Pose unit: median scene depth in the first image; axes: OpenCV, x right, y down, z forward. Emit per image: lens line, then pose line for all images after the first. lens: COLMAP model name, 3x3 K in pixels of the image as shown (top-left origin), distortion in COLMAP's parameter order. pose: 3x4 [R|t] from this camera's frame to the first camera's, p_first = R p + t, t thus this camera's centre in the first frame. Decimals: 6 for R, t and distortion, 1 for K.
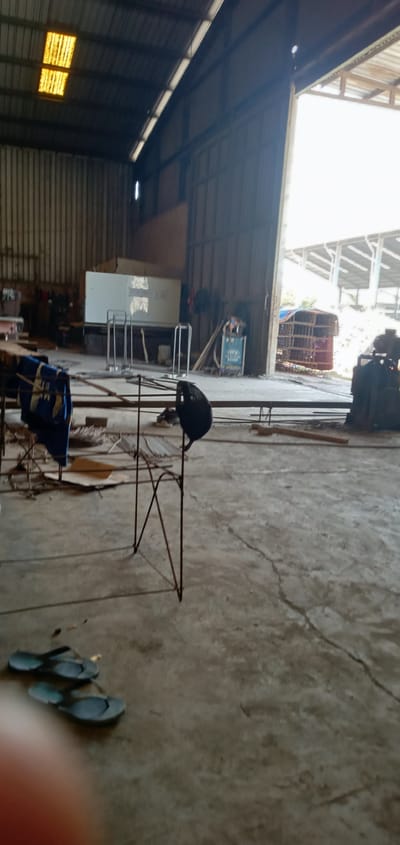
lens RADIAL K [[550.6, 0, 200.0], [0, 550.6, 422.5], [0, 0, 1]] dist [0.009585, -0.045854]
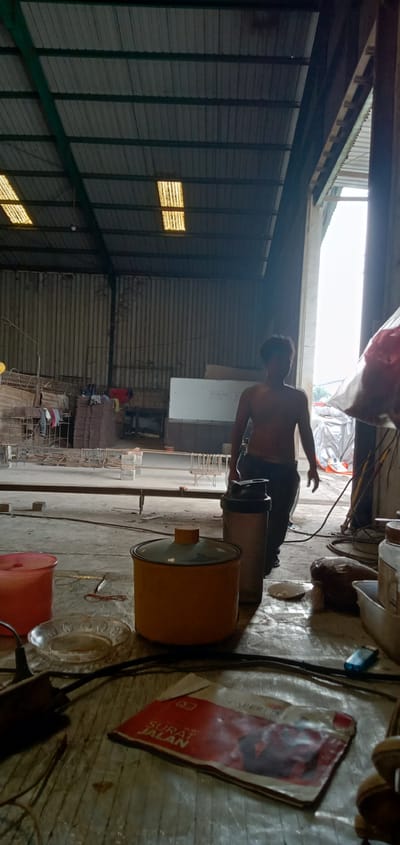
lens RADIAL K [[550.6, 0, 200.0], [0, 550.6, 422.5], [0, 0, 1]] dist [0.009585, -0.045854]
pose [[0.933268, -0.011885, -0.358983, 0.200915], [-0.057536, 0.981599, -0.182078, 0.006185], [0.354541, 0.190582, 0.915412, 0.036382]]
